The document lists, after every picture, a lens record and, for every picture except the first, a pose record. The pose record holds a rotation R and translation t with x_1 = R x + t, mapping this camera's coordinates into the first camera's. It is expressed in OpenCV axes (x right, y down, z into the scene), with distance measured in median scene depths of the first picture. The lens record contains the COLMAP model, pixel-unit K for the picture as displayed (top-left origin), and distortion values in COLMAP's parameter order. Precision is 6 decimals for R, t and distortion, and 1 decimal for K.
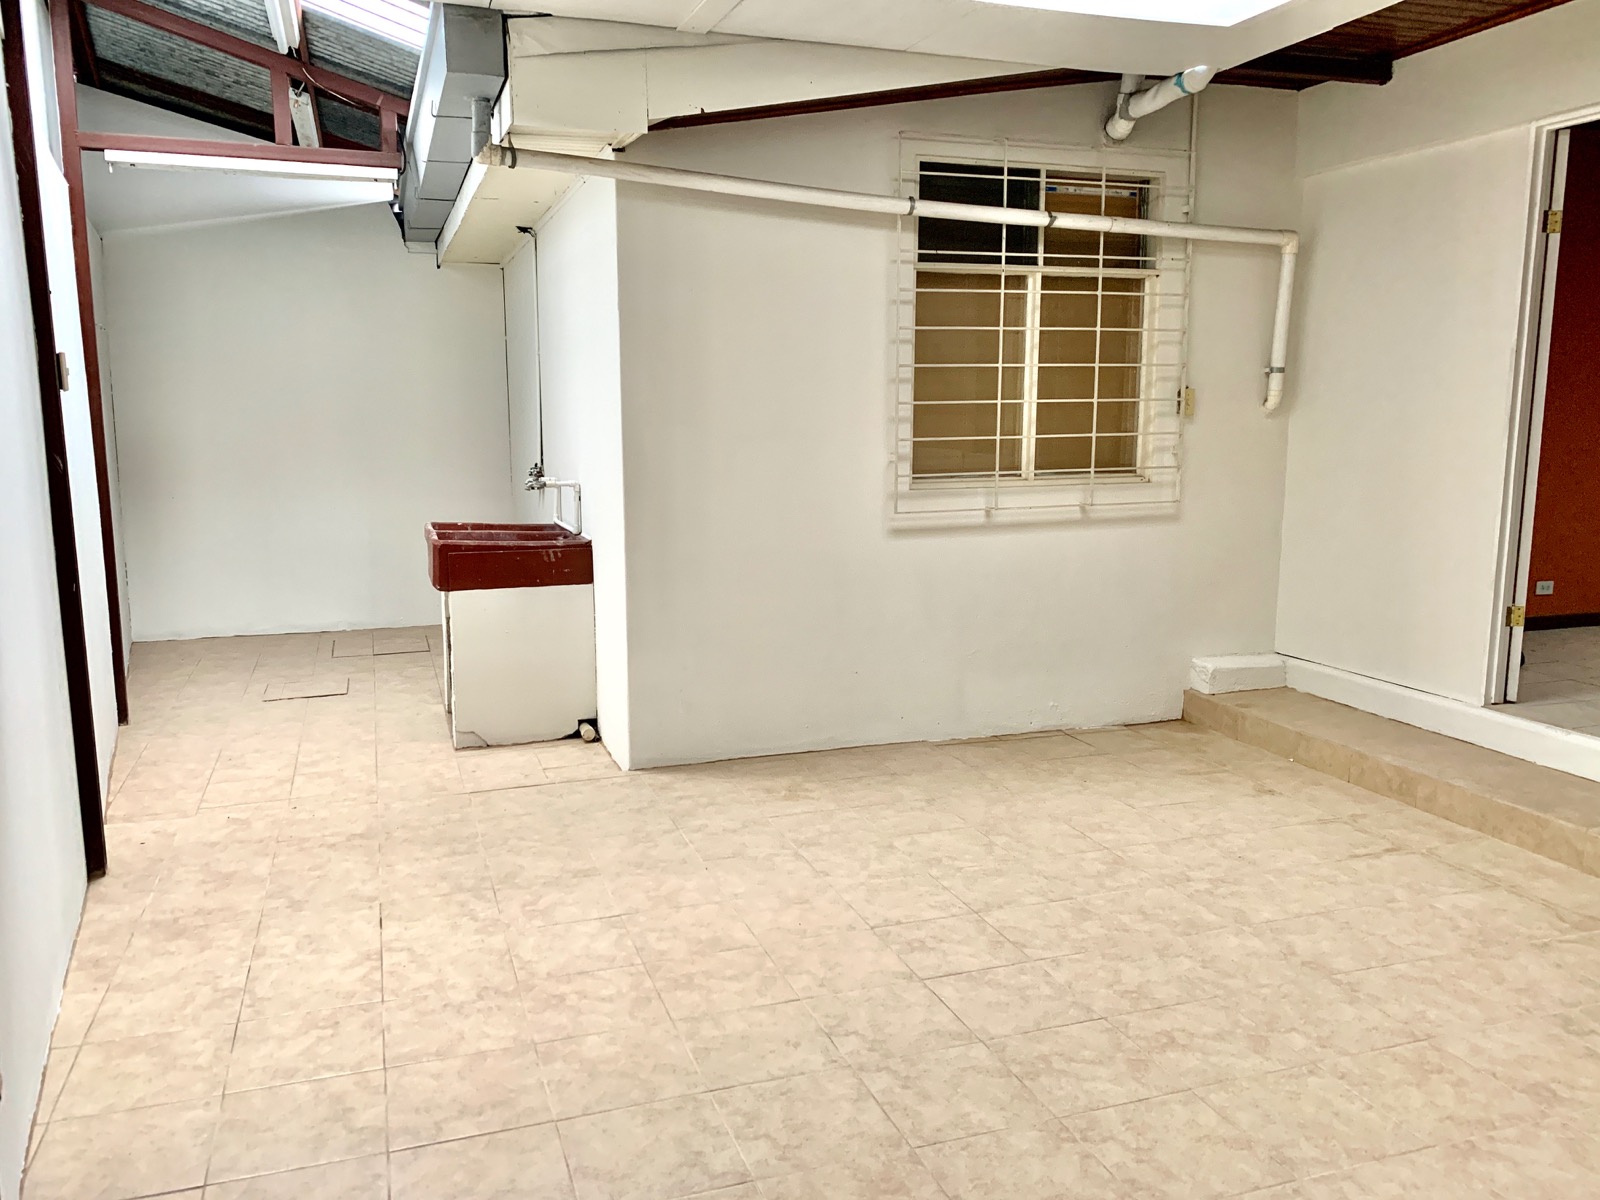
lens RADIAL K [[1220.3, 0, 800.0], [0, 1220.3, 600.0], [0, 0, 1]] dist [0.055582, -0.060111]
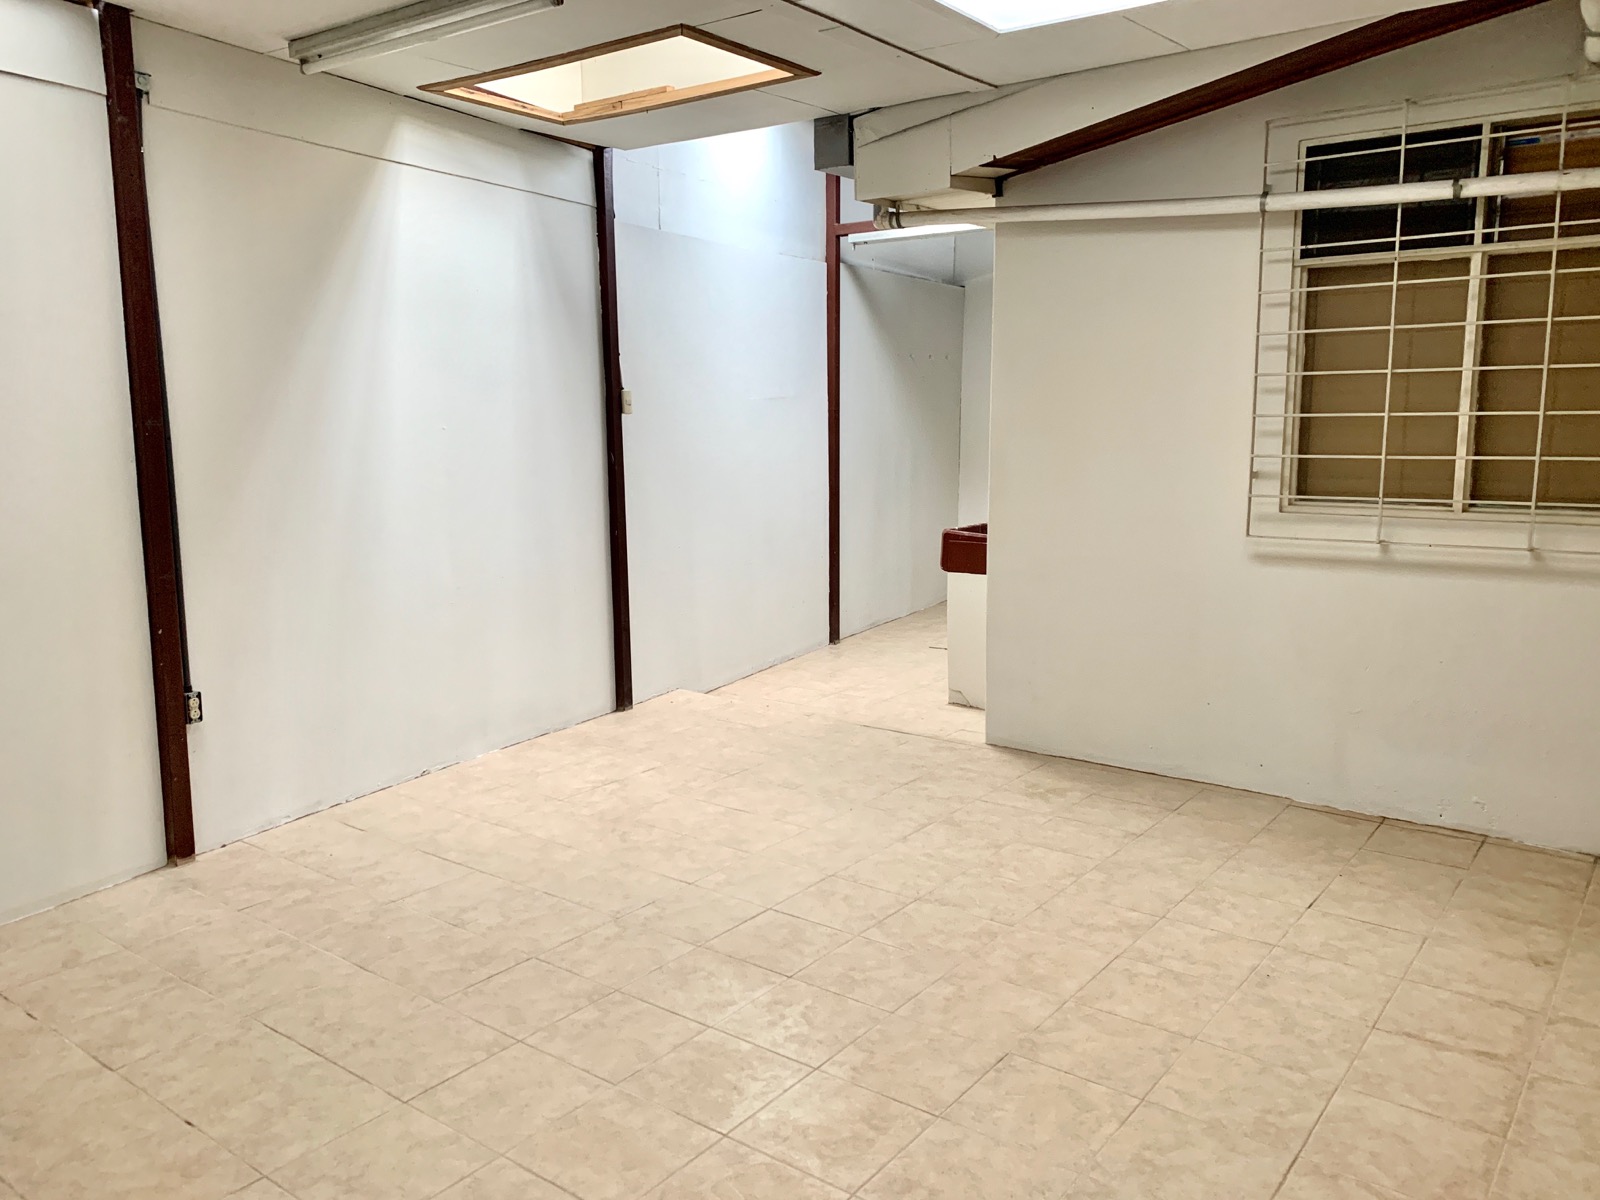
lens RADIAL K [[1220.3, 0, 800.0], [0, 1220.3, 600.0], [0, 0, 1]] dist [0.055582, -0.060111]
pose [[0.557559, 0.125530, -0.820592, 0.777070], [-0.126831, 0.989777, 0.065234, -0.049794], [0.820392, 0.067704, 0.567780, 0.245308]]
